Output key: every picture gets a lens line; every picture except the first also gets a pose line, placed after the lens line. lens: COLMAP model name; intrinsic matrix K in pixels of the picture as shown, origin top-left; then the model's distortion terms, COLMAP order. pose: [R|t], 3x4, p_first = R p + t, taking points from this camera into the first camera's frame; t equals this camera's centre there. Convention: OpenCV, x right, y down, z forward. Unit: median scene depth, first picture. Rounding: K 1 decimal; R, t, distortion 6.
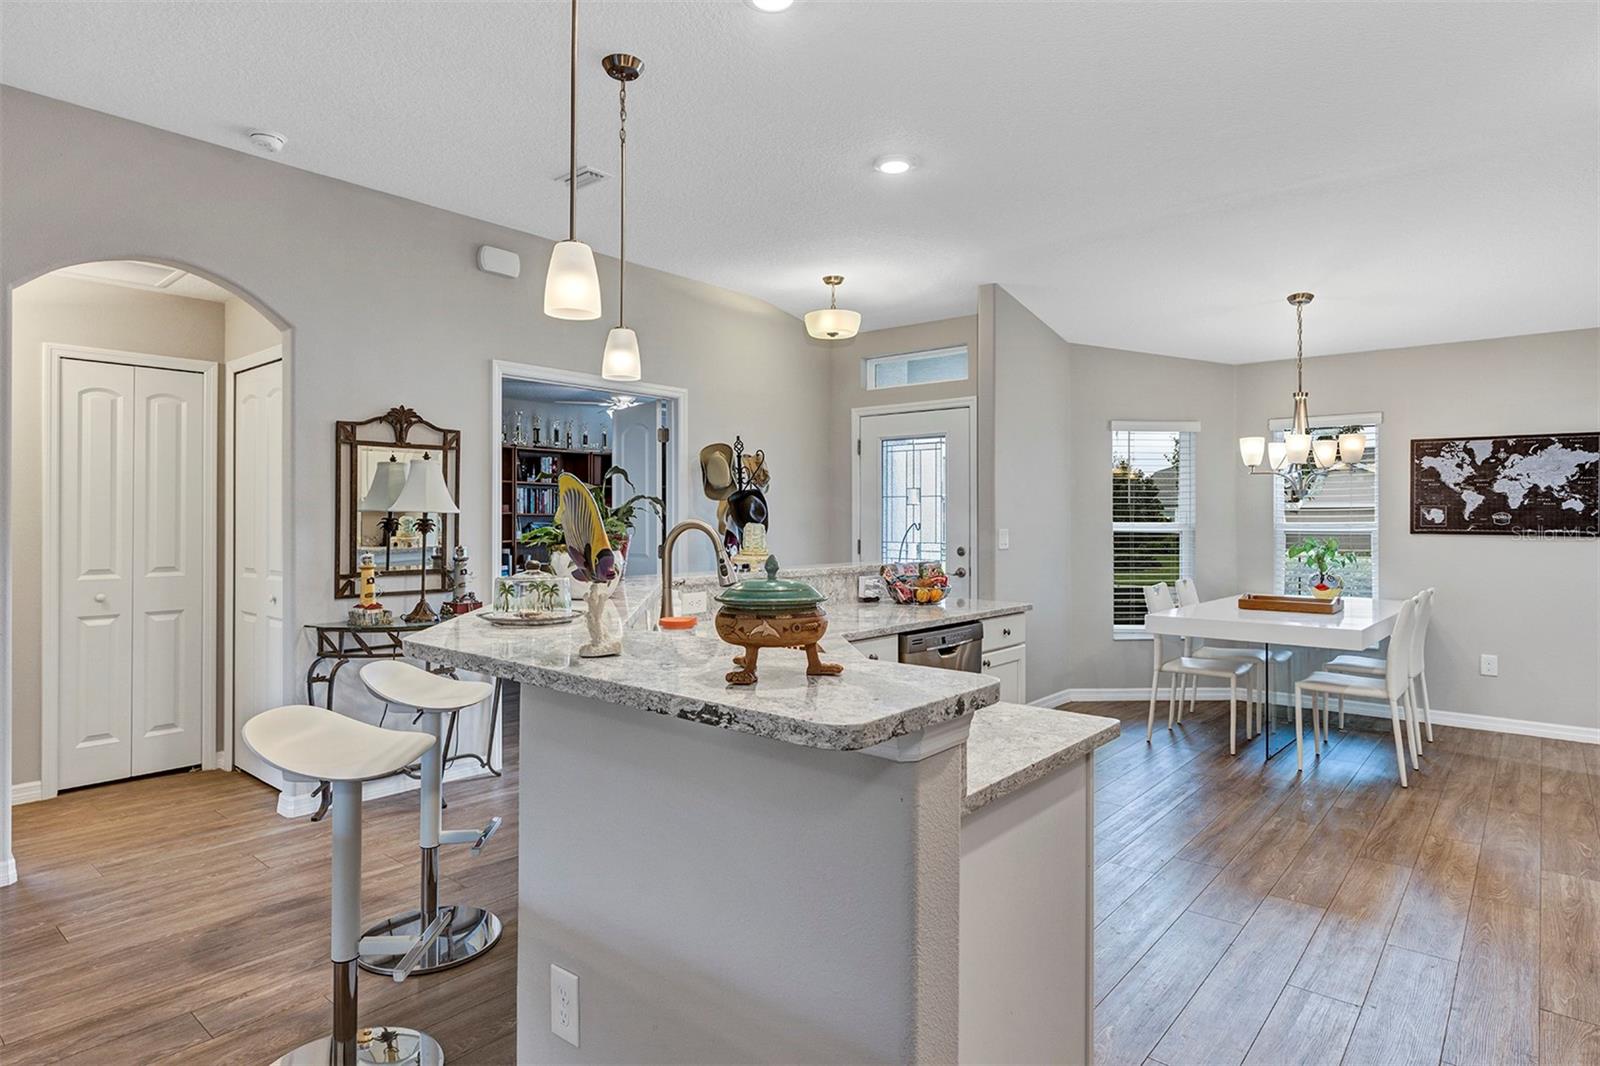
lens RADIAL K [[862.6, 0, 800.0], [0, 862.6, 533.0], [0, 0, 1]] dist [0.000914, 0.000375]
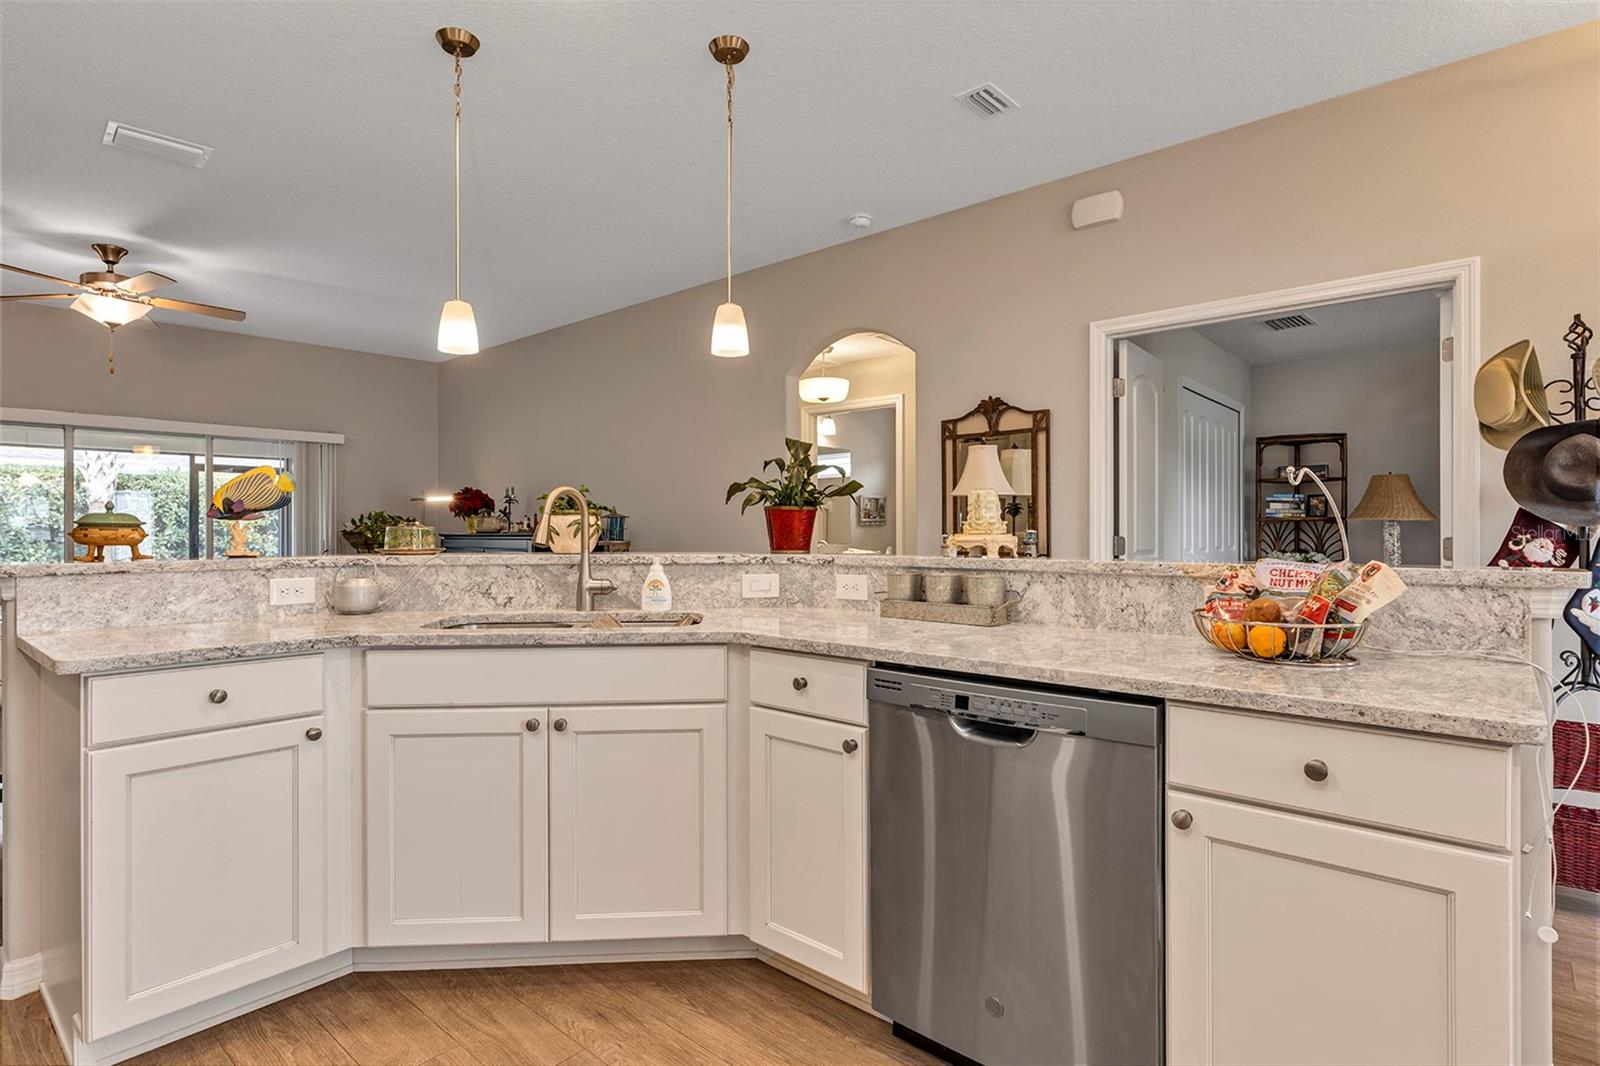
lens RADIAL K [[822.1, 0, 800.0], [0, 822.1, 533.0], [0, 0, 1]] dist [0.002291, -0.000131]
pose [[-0.010582, -0.002572, -0.999941, 0.550624], [-0.013221, 0.999910, -0.002432, 0.025180], [0.999857, 0.013194, -0.010615, 0.785426]]
